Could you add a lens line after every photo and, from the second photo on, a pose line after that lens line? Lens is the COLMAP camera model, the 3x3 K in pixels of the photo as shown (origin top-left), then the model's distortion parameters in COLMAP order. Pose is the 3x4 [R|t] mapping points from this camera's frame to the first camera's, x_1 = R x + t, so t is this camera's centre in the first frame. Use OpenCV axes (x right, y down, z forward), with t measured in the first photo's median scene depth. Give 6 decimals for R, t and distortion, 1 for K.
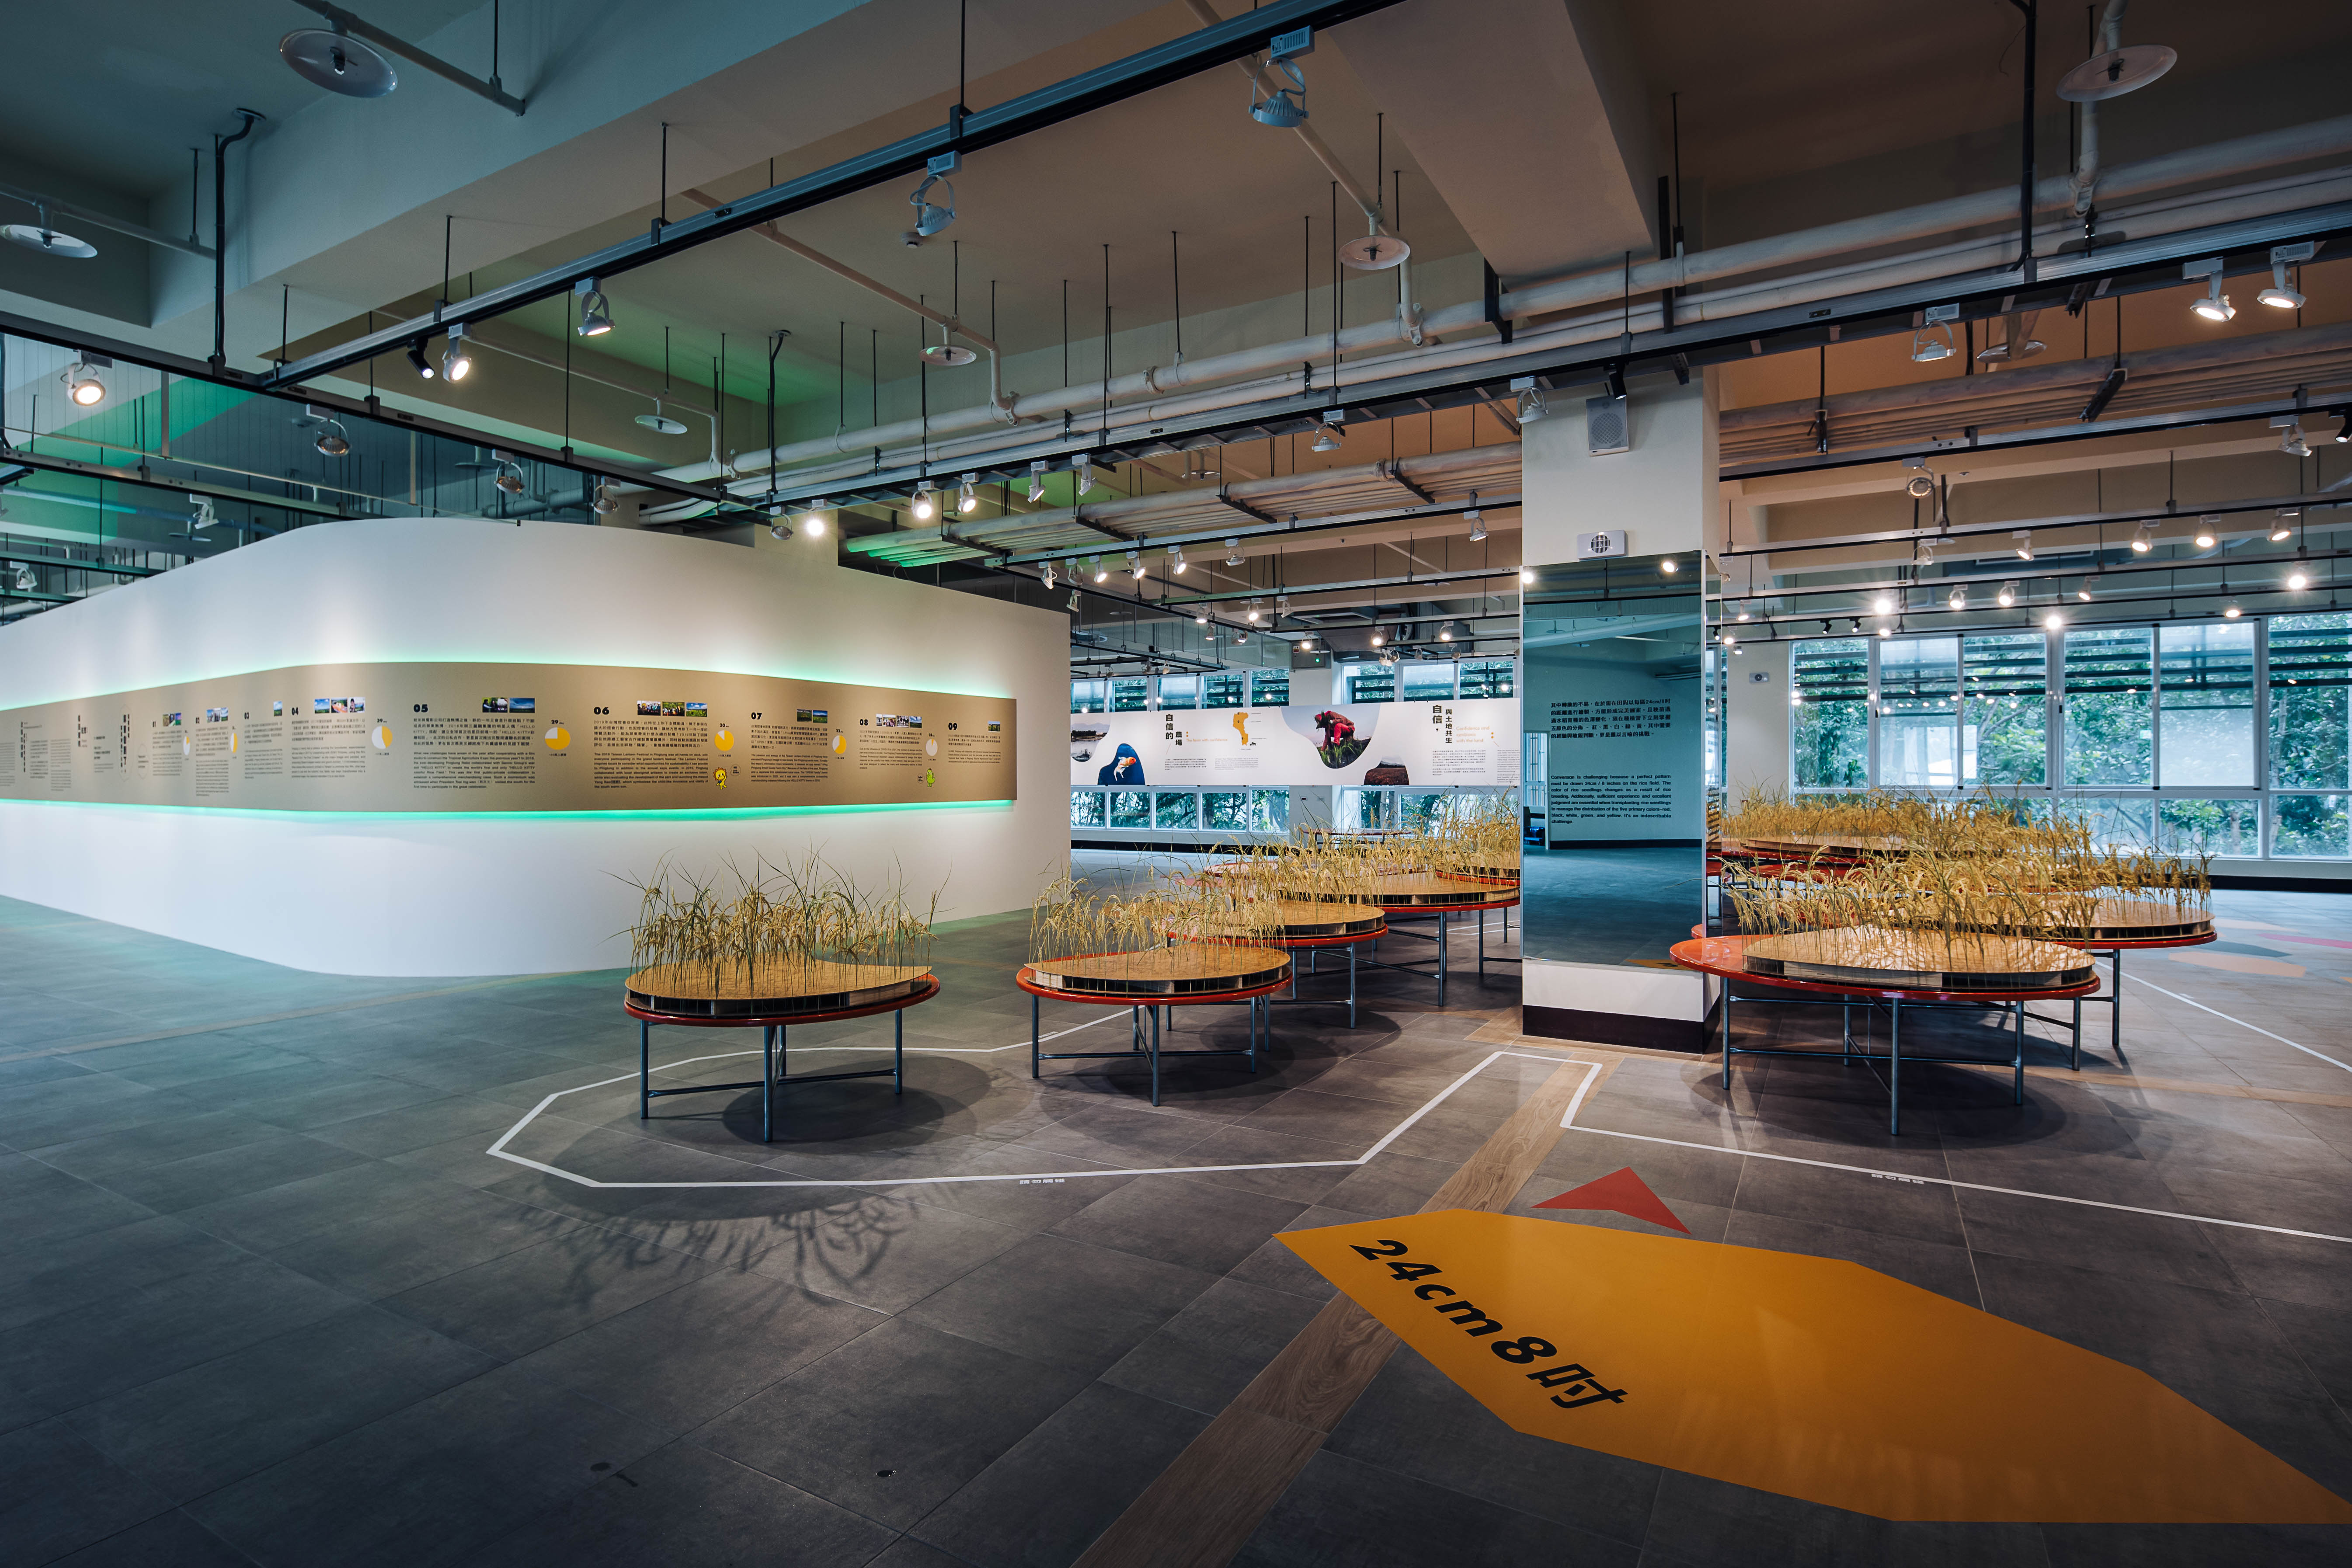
lens RADIAL K [[1153.0, 0, 1176.0], [0, 1153.0, 784.0], [0, 0, 1]] dist [0.002570, -0.000352]
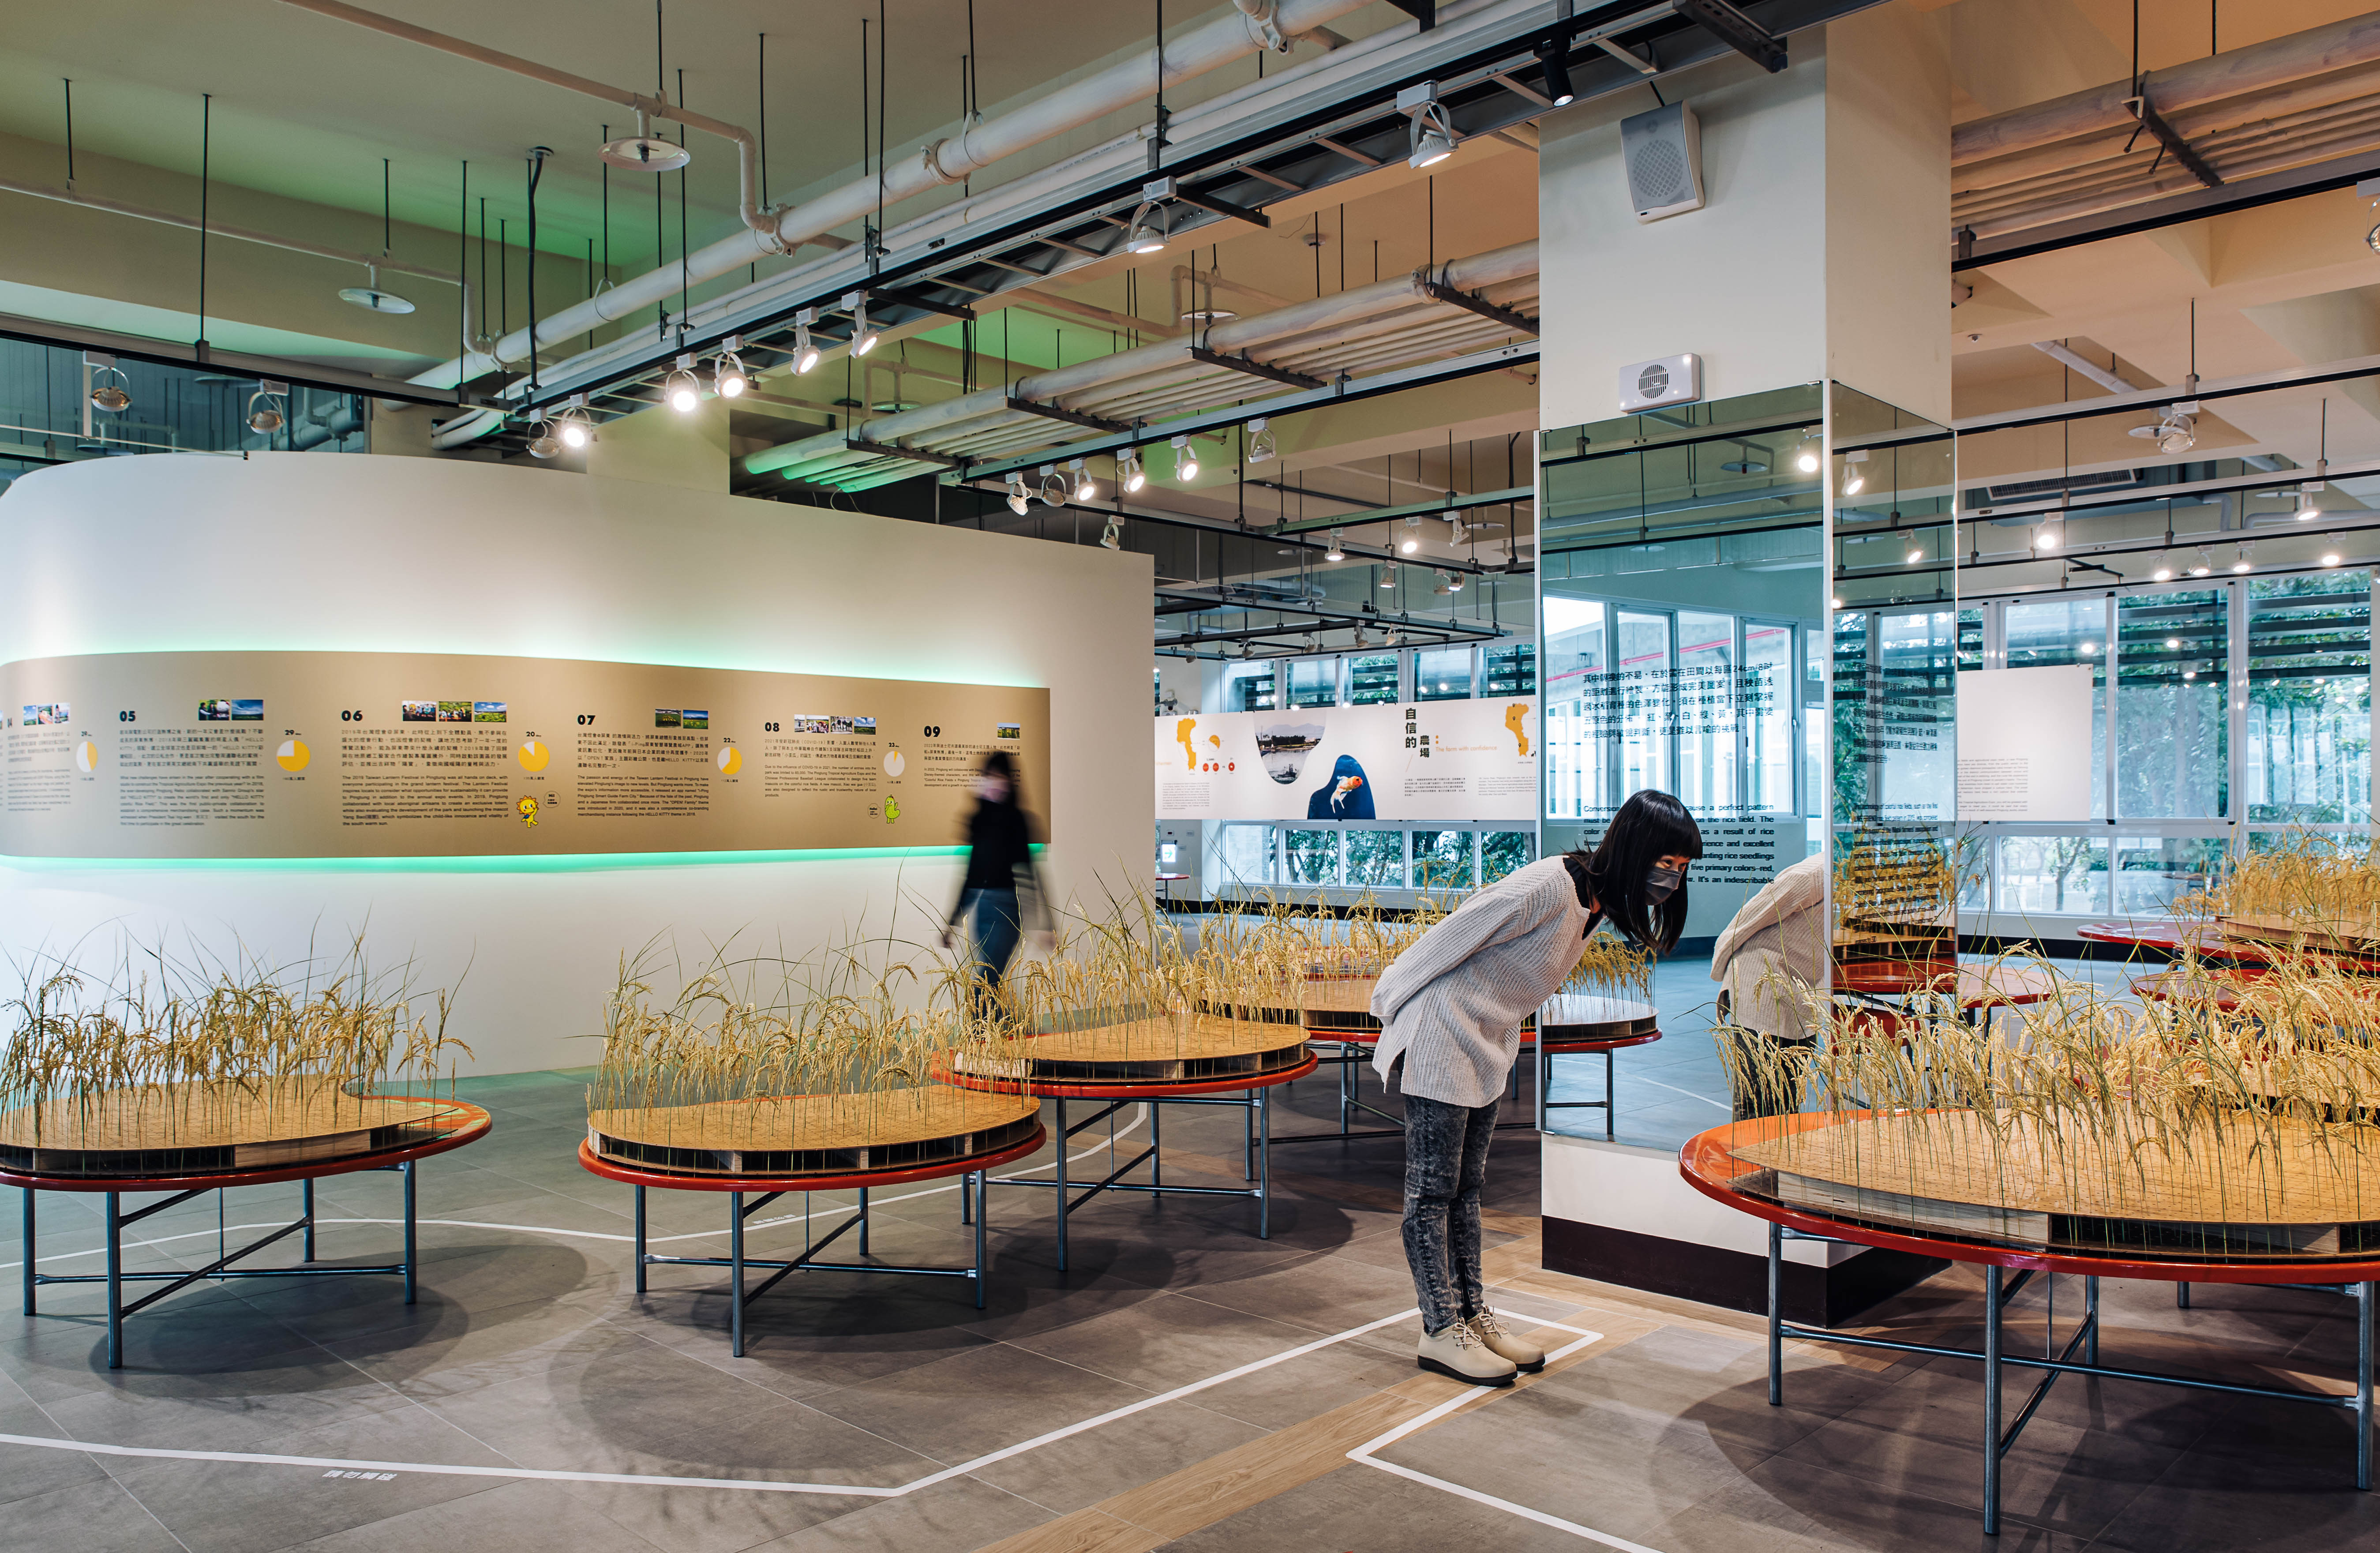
lens RADIAL K [[1722.3, 0, 1182.4], [0, 1722.3, 825.9], [0, 0, 1]] dist [-0.015935, 0.001523]
pose [[0.968801, 0.000908, -0.247837, 0.260529], [0.000363, 0.999987, 0.005084, -0.001651], [0.247838, -0.005015, 0.968788, 0.114608]]
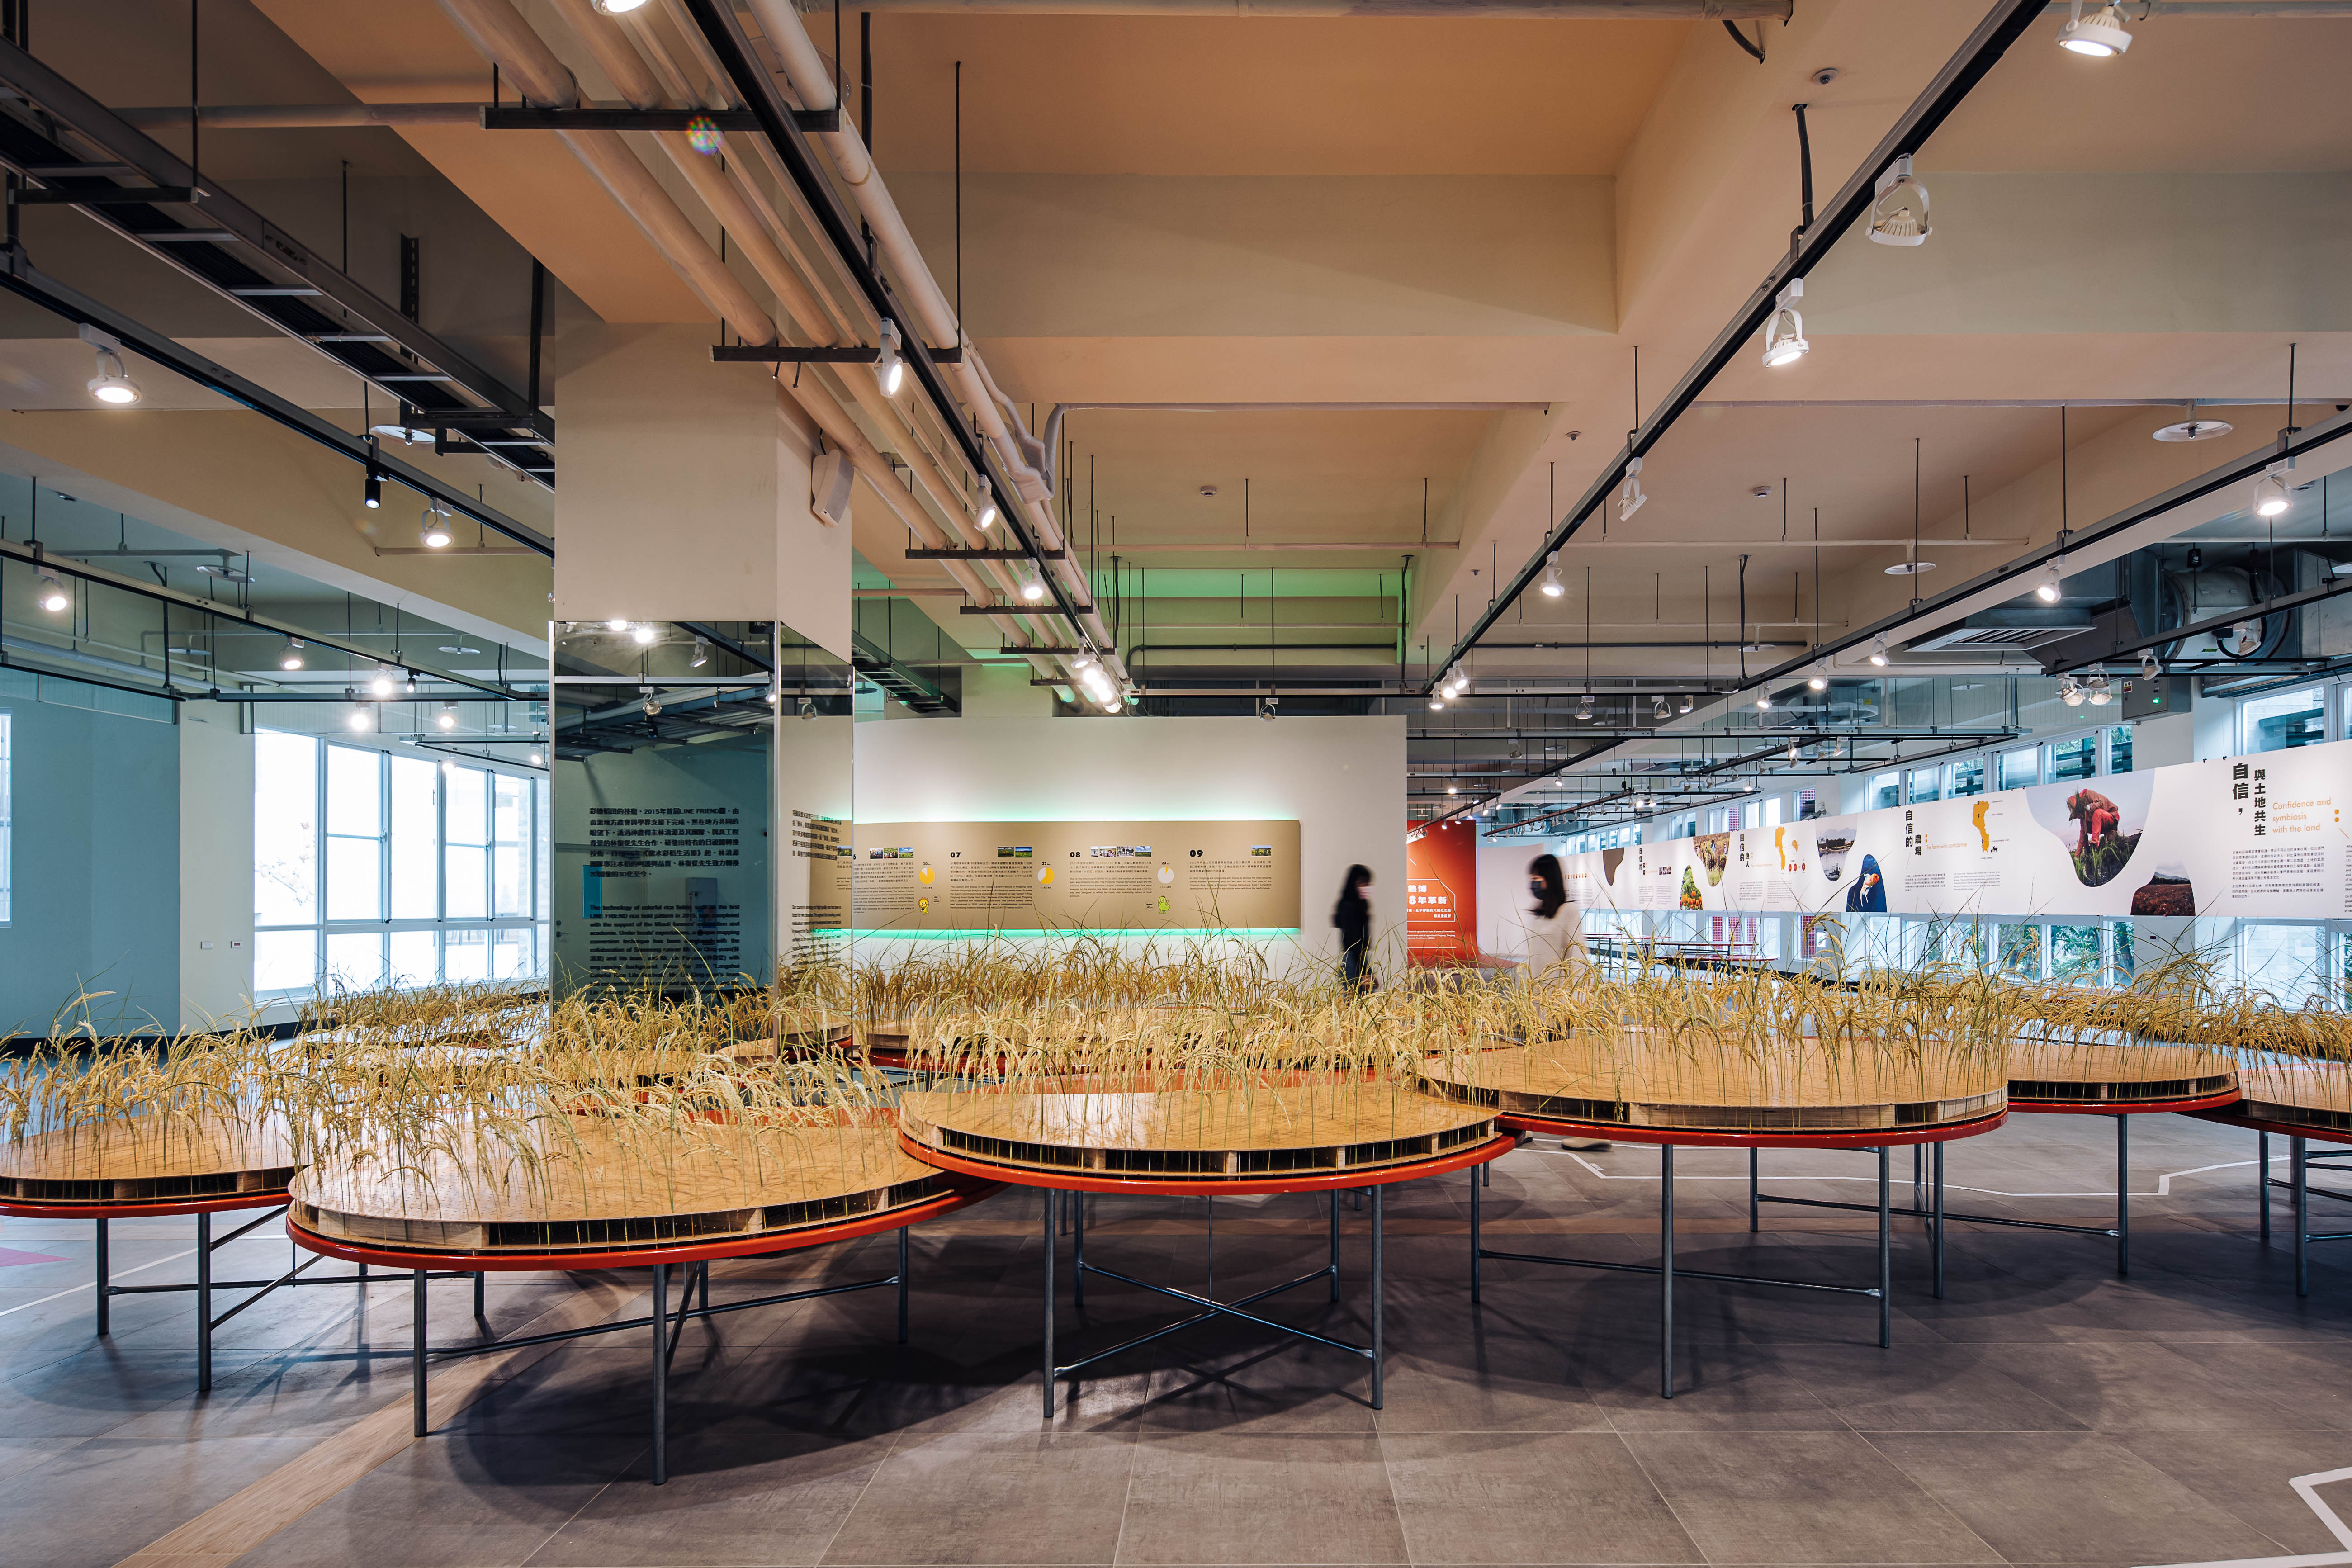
lens RADIAL K [[1189.0, 0, 1240.5], [0, 1189.0, 903.8], [0, 0, 1]] dist [0.002852, -0.002458]
pose [[0.499152, -0.000183, -0.866514, 0.997501], [-0.001933, 0.999997, -0.001325, -0.006726], [0.866512, 0.002336, 0.499151, 0.714500]]
